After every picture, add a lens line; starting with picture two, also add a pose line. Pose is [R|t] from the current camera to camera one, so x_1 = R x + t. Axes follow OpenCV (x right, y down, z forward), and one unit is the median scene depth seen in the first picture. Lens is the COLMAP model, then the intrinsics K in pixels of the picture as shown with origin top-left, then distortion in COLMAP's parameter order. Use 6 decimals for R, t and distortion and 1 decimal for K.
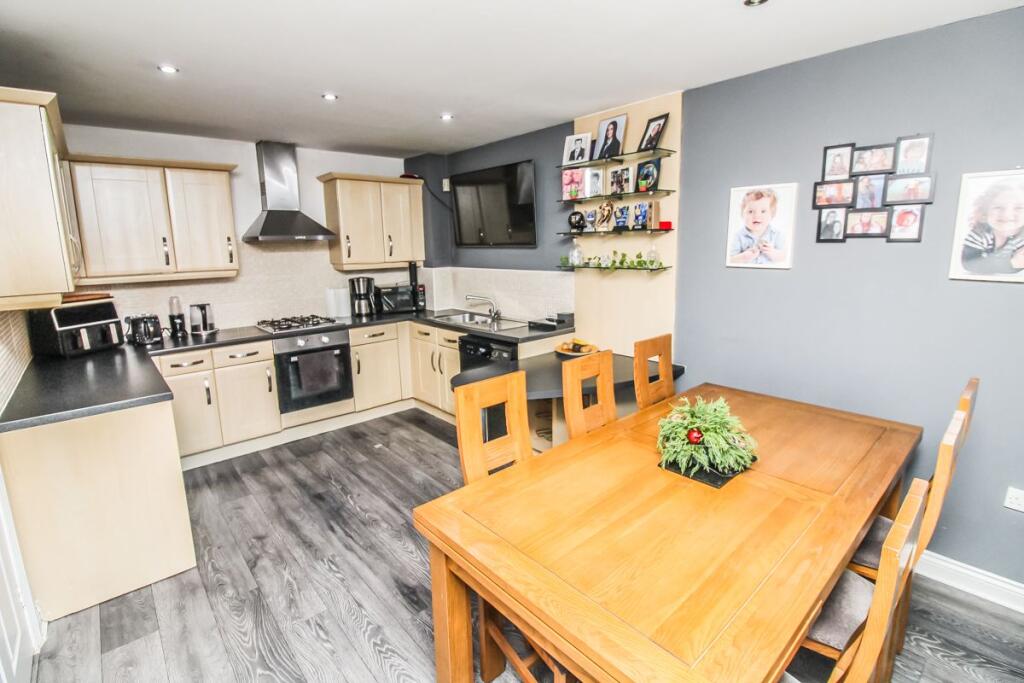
lens RADIAL K [[476.9, 0, 516.5], [0, 476.9, 335.7], [0, 0, 1]] dist [-0.019479, -0.004796]
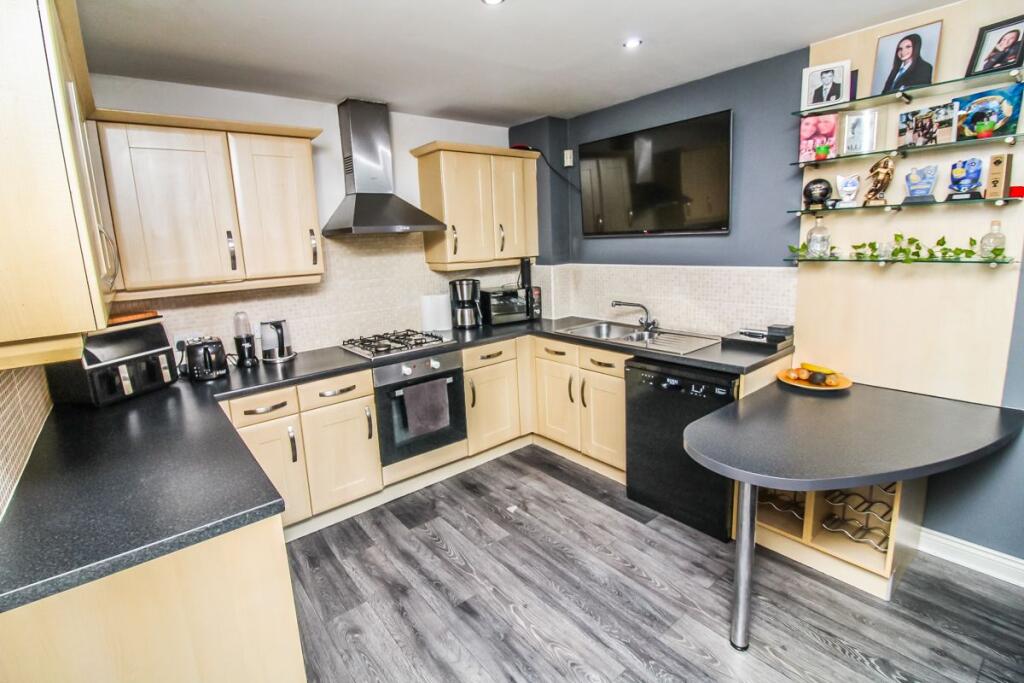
lens RADIAL K [[476.9, 0, 511.8], [0, 476.9, 336.8], [0, 0, 1]] dist [-0.019479, -0.004796]
pose [[0.998478, -0.014416, -0.053234, -0.267263], [0.015111, 0.999805, 0.012680, -0.047654], [0.053041, -0.013465, 0.998502, 0.286266]]
